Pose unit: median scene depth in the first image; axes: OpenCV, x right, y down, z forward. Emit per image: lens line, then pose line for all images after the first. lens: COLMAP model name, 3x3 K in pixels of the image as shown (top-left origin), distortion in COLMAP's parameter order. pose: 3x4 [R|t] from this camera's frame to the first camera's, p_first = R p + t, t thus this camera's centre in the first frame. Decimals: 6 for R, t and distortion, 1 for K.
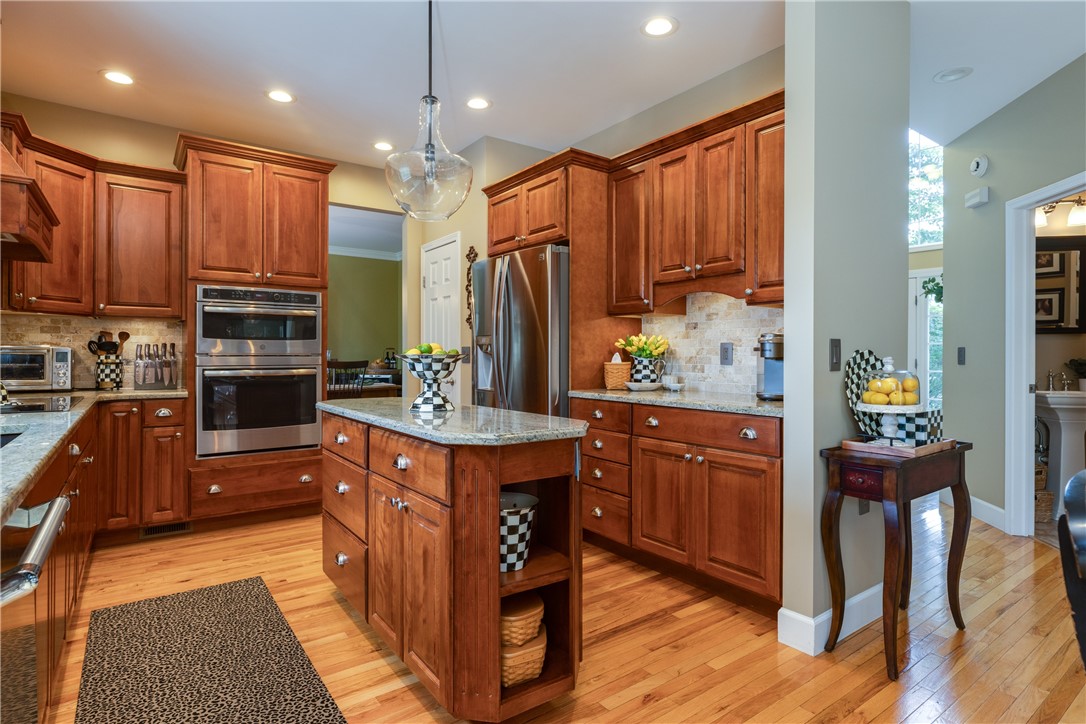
lens RADIAL K [[572.1, 0, 547.3], [0, 572.1, 355.6], [0, 0, 1]] dist [0.001832, 0.000139]
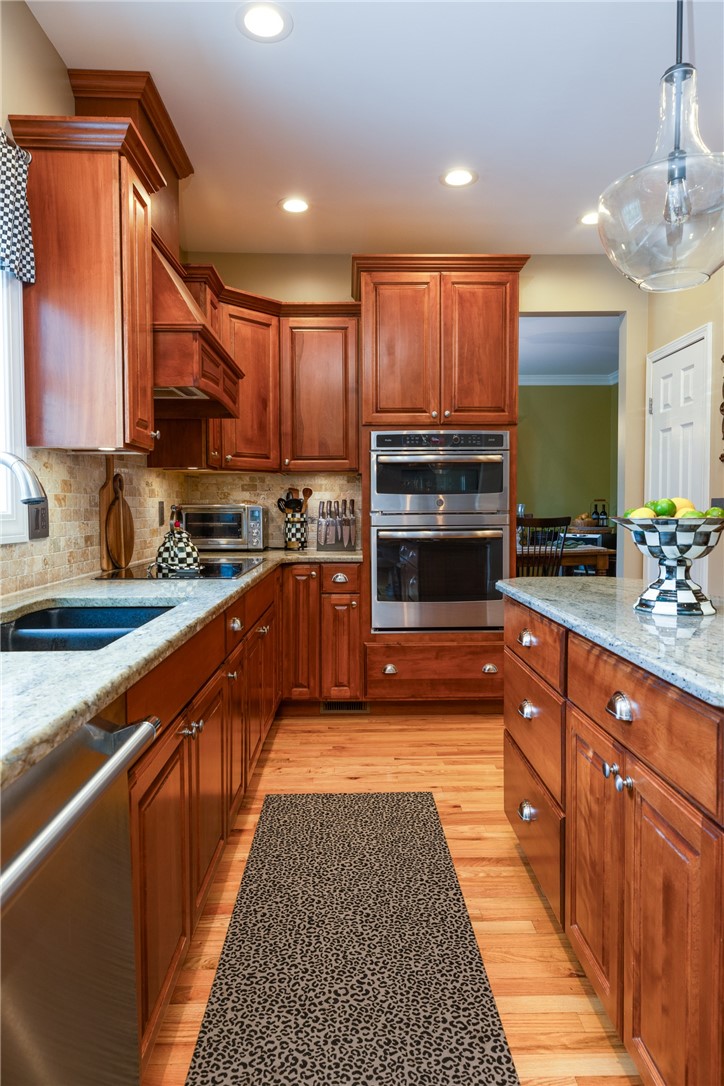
lens RADIAL K [[668.4, 0, 360.3], [0, 668.4, 537.7], [0, 0, 1]] dist [0.004339, 0.000912]
pose [[0.819821, 0.019880, -0.572275, -0.049869], [0.006751, 0.998992, 0.044376, -0.009209], [0.572581, -0.040244, 0.818860, 0.170662]]
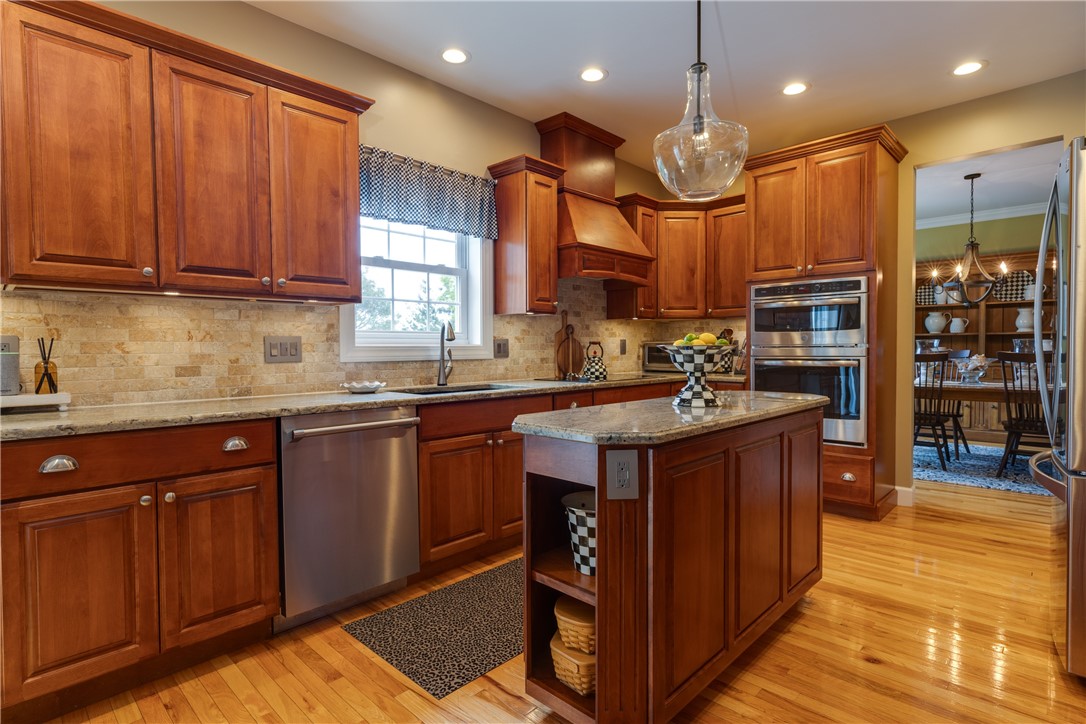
lens RADIAL K [[542.7, 0, 545.2], [0, 542.7, 359.3], [0, 0, 1]] dist [0.000066, -0.000044]
pose [[0.177392, 0.016371, -0.984004, 0.419557], [0.007292, 0.999812, 0.017948, 0.002233], [0.984113, -0.010359, 0.177239, 0.408507]]
